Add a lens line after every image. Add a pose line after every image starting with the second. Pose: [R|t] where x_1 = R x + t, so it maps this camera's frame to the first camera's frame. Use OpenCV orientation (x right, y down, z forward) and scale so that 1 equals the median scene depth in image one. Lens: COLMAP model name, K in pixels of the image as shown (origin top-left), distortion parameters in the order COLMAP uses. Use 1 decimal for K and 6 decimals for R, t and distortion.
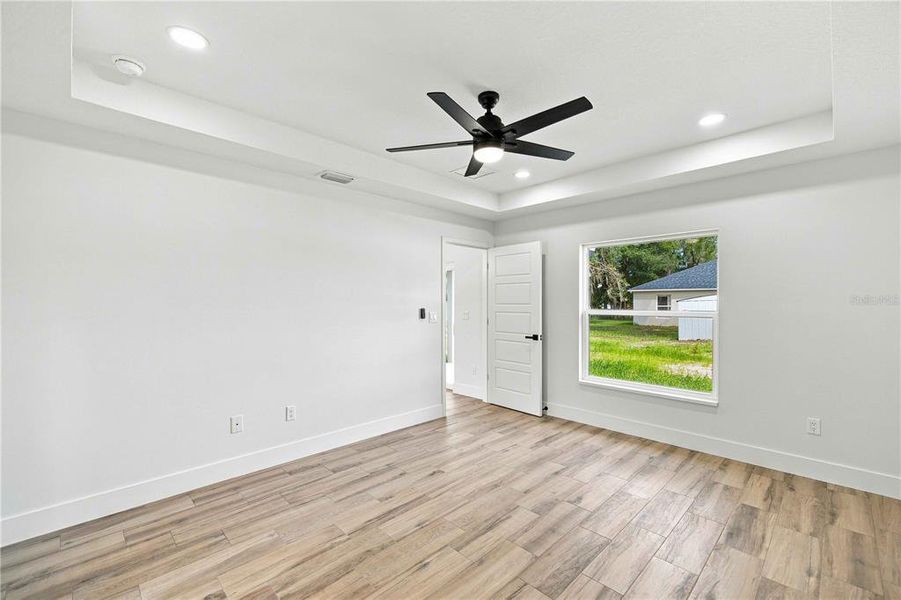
lens RADIAL K [[389.8, 0, 448.9], [0, 389.8, 302.2], [0, 0, 1]] dist [0.004094, 0.000044]
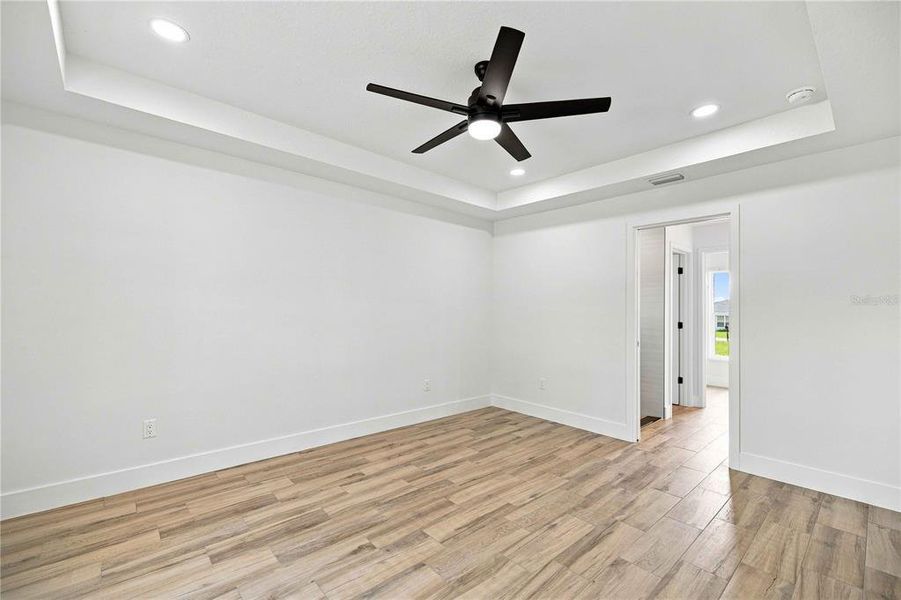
lens RADIAL K [[389.8, 0, 448.9], [0, 389.8, 302.2], [0, 0, 1]] dist [0.004094, 0.000044]
pose [[-0.999003, -0.014148, 0.042339, 0.145063], [-0.014965, 0.999707, -0.019041, 0.039019], [-0.042057, -0.019655, -0.998922, 1.946457]]
